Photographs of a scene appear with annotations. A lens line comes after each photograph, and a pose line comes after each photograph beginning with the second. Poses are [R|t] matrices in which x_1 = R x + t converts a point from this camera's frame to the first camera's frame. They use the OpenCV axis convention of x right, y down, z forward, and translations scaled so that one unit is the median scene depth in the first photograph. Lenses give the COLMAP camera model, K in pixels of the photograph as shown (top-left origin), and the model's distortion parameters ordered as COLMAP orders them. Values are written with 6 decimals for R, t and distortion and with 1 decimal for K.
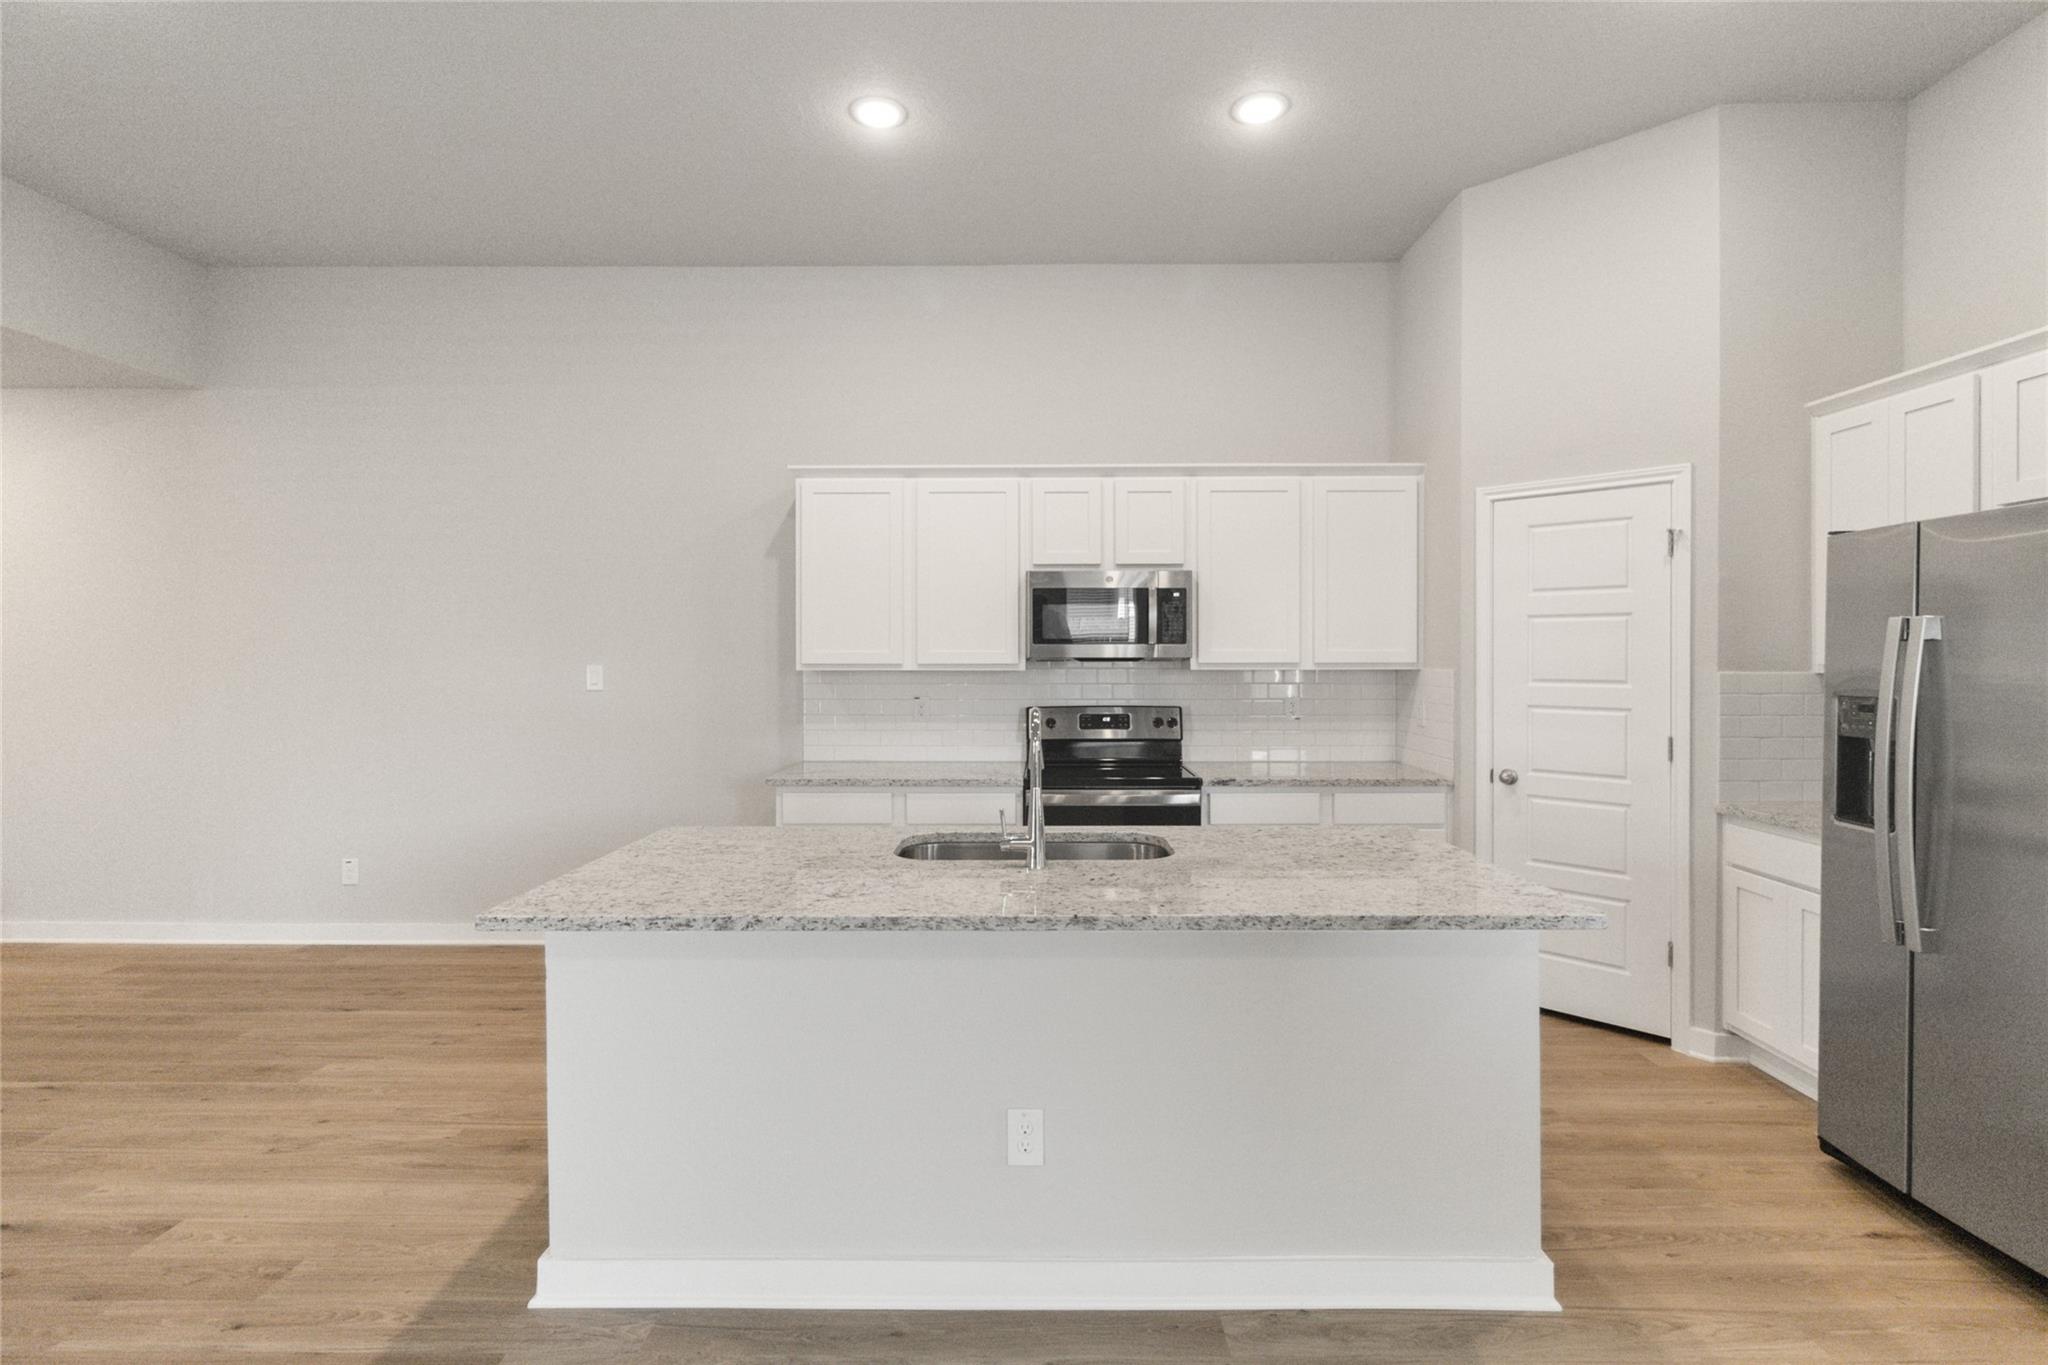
lens RADIAL K [[940.1, 0, 1028.0], [0, 940.1, 666.0], [0, 0, 1]] dist [0.000292, 0.000168]
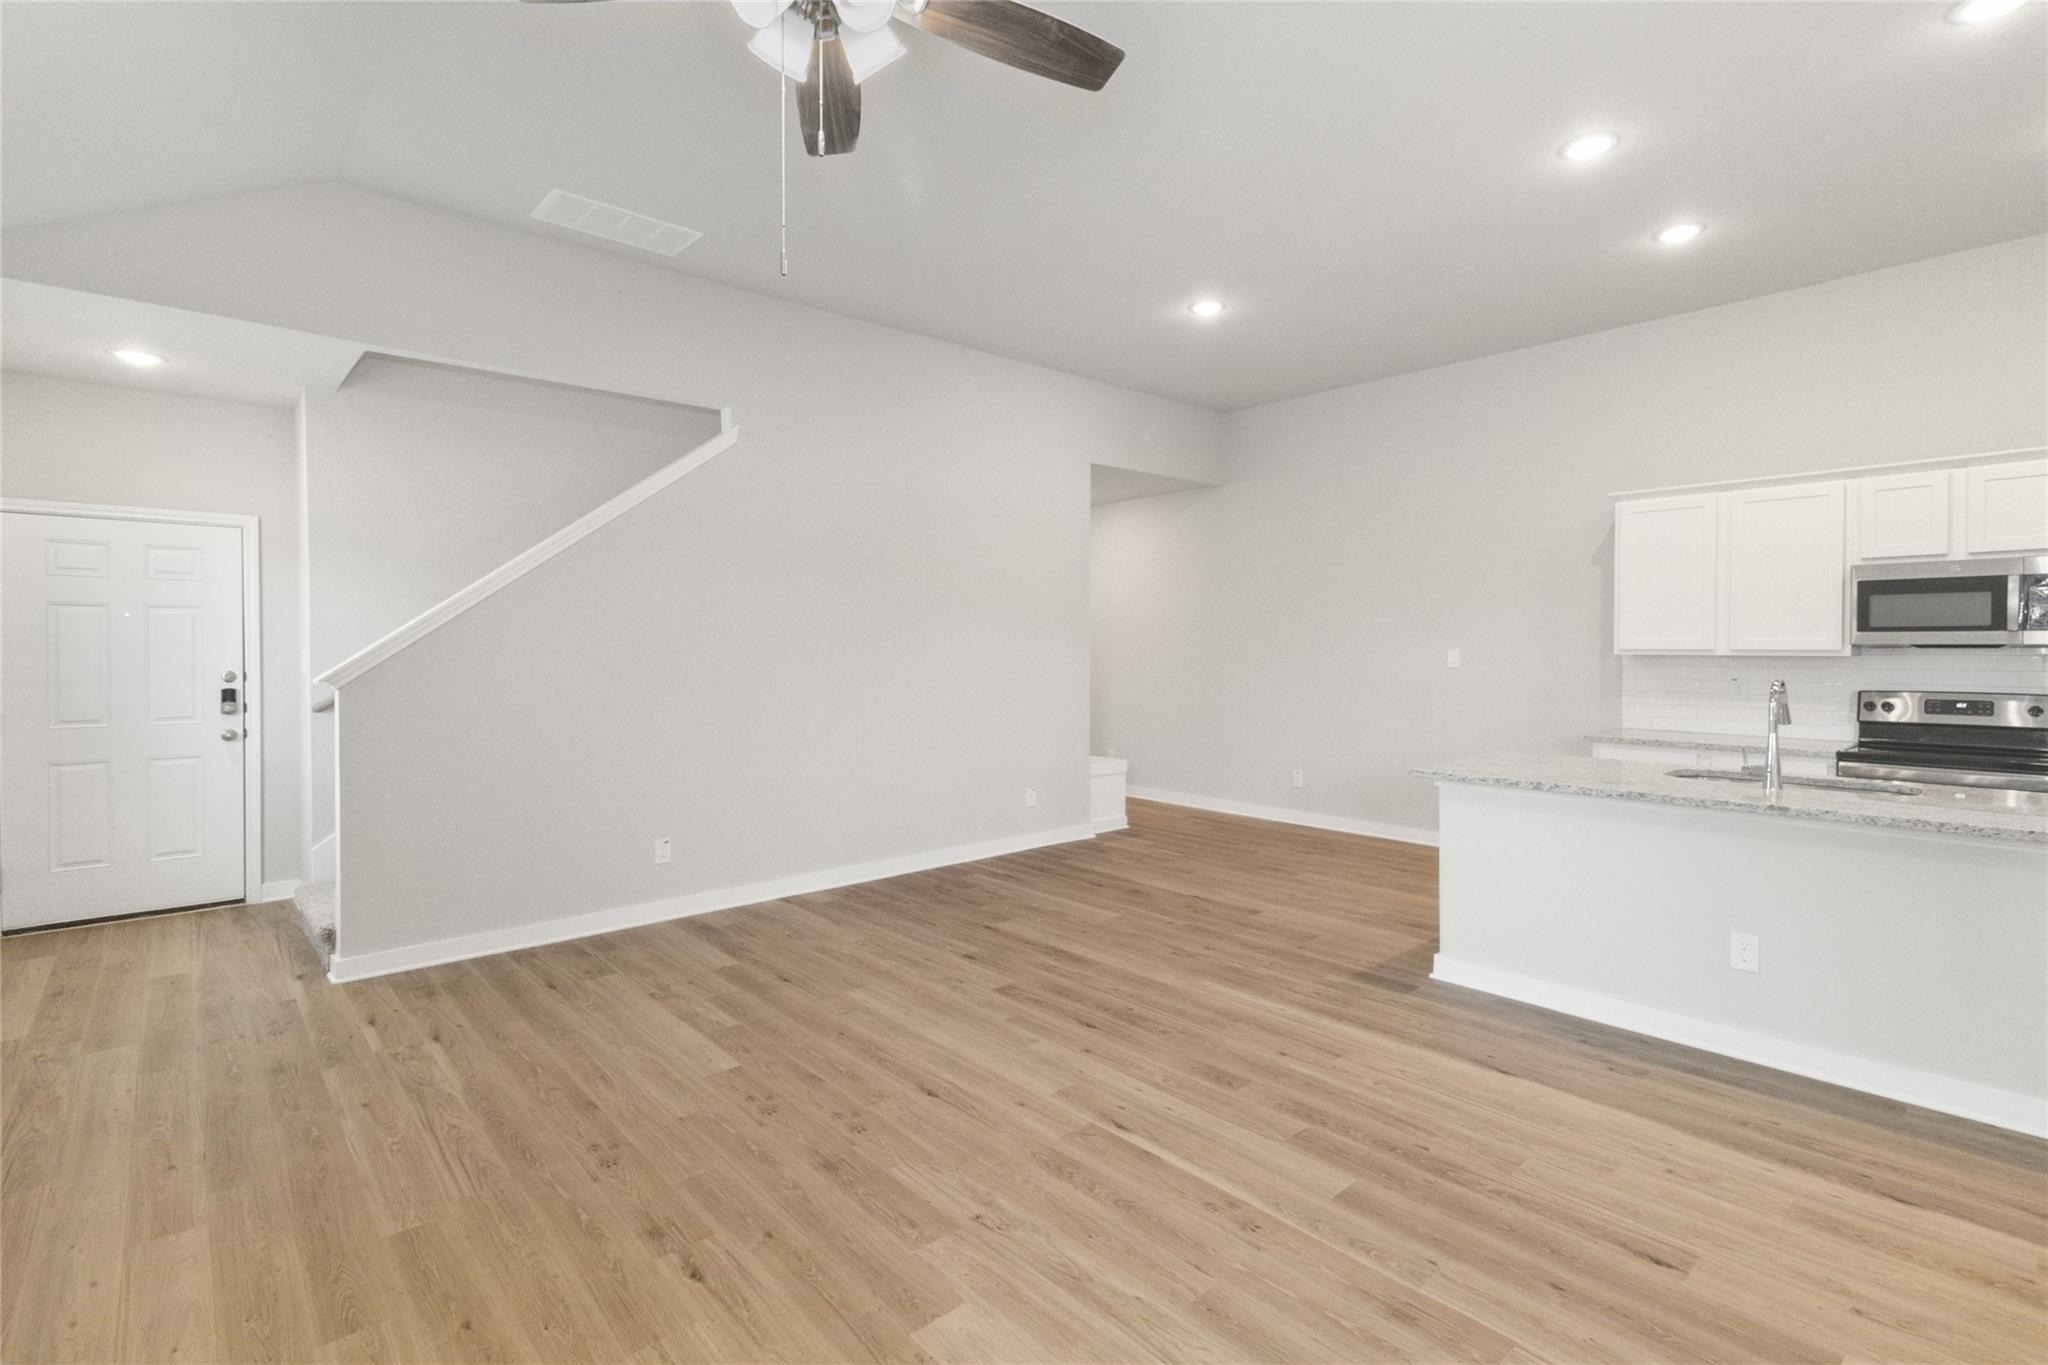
lens RADIAL K [[953.7, 0, 1030.1], [0, 953.7, 650.6], [0, 0, 1]] dist [0.000169, -0.000656]
pose [[0.672293, 0.005025, -0.740268, 0.190451], [-0.007849, 0.999969, -0.000341, 0.006845], [0.740244, 0.006039, 0.672312, -0.484217]]
